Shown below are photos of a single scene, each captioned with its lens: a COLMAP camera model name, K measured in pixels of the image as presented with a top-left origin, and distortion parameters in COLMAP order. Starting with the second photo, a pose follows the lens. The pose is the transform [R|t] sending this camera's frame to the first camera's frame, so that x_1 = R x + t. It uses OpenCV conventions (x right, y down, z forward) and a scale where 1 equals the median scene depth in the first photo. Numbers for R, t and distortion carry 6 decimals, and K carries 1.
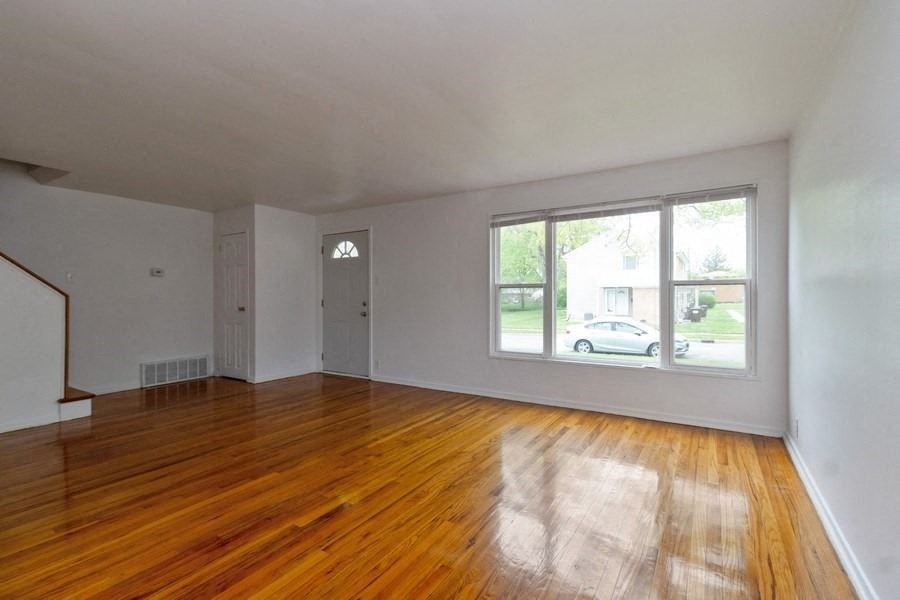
lens RADIAL K [[420.3, 0, 446.8], [0, 420.3, 295.4], [0, 0, 1]] dist [-0.014067, 0.002145]
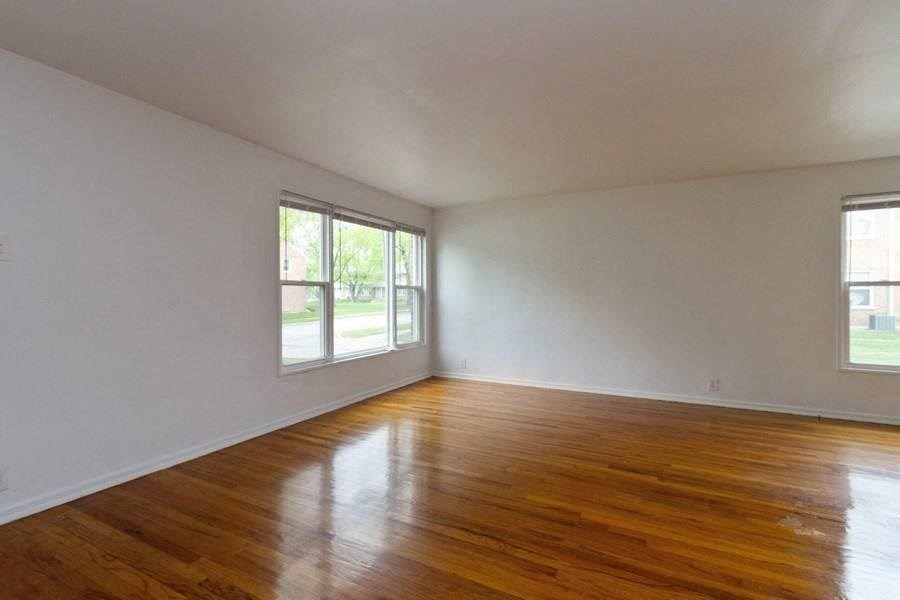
lens RADIAL K [[420.3, 0, 449.9], [0, 420.3, 299.0], [0, 0, 1]] dist [-0.014067, 0.002145]
pose [[-0.080521, -0.006092, 0.996734, -0.964494], [0.004462, 0.999969, 0.006472, 0.005629], [-0.996743, 0.004968, -0.080491, 1.074127]]
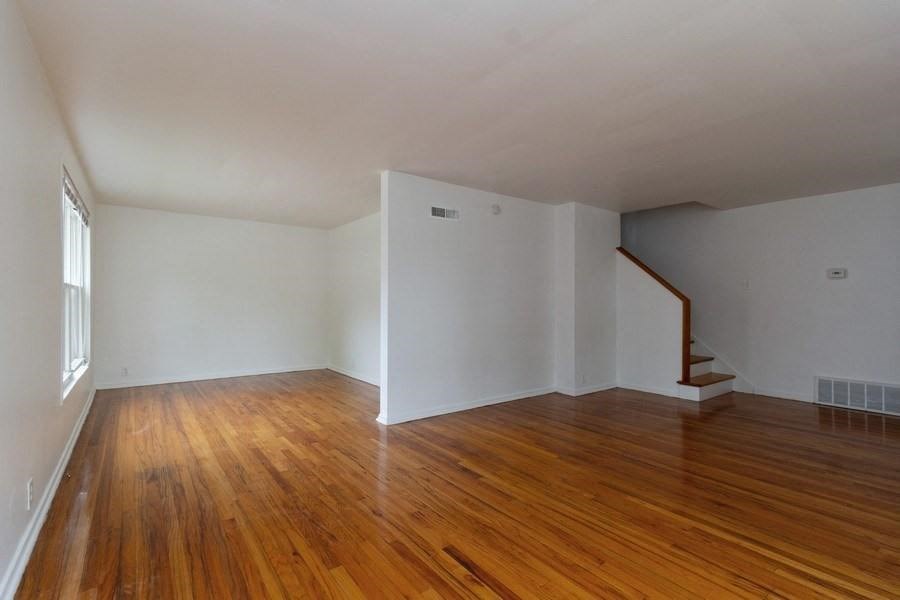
lens RADIAL K [[420.3, 0, 446.3], [0, 420.3, 299.2], [0, 0, 1]] dist [-0.014067, 0.002145]
pose [[-0.363348, 0.000208, -0.931653, 0.616680], [-0.004408, 0.999988, 0.001943, -0.001083], [0.931643, 0.004813, -0.363343, 0.924632]]
